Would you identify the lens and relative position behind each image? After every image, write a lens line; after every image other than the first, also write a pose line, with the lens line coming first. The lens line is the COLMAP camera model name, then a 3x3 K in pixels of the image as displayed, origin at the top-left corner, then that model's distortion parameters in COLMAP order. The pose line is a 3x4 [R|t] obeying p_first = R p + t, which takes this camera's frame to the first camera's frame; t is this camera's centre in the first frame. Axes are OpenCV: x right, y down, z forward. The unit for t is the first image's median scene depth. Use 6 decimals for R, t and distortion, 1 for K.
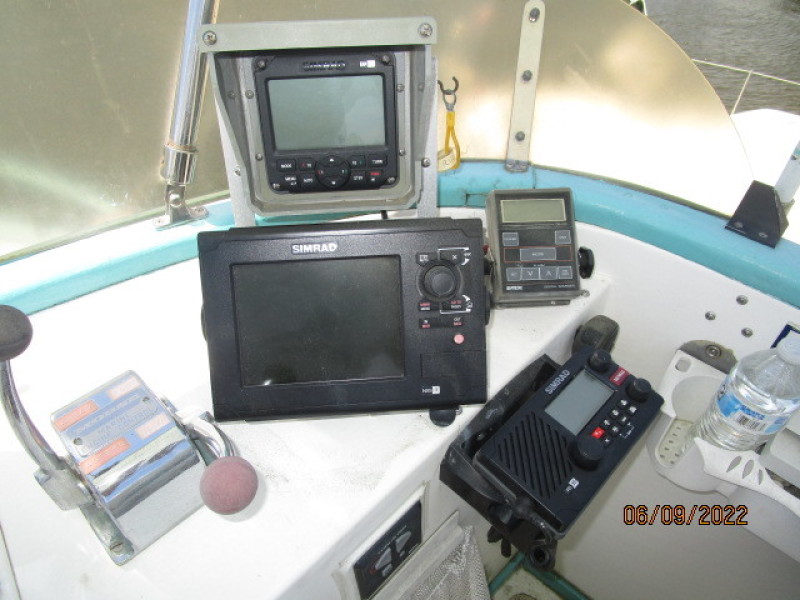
lens RADIAL K [[577.8, 0, 400.0], [0, 577.8, 300.0], [0, 0, 1]] dist [-0.022352, 0.001801]
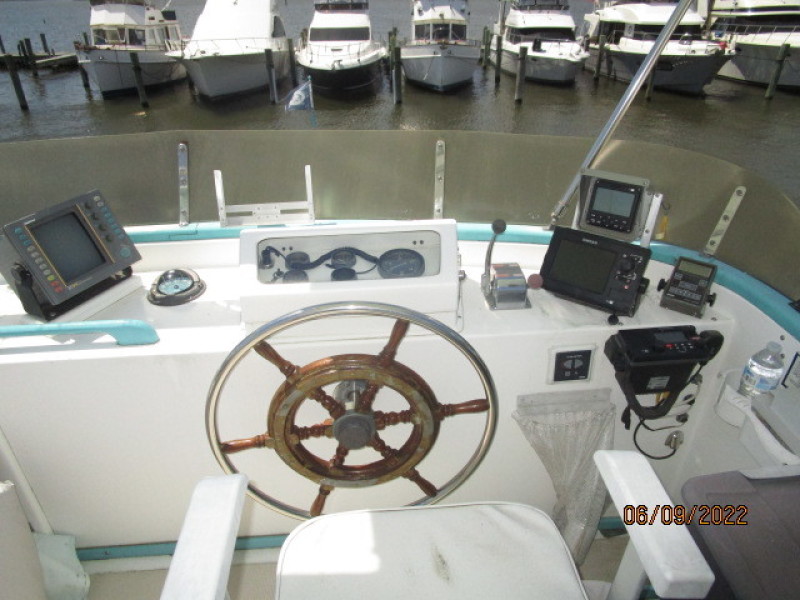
lens RADIAL K [[577.8, 0, 400.0], [0, 577.8, 300.0], [0, 0, 1]] dist [-0.022352, 0.001801]
pose [[0.753894, 0.327653, -0.569462, 0.770309], [-0.436624, 0.897531, -0.061619, 0.673997], [0.490920, 0.295095, 0.819705, -1.552151]]
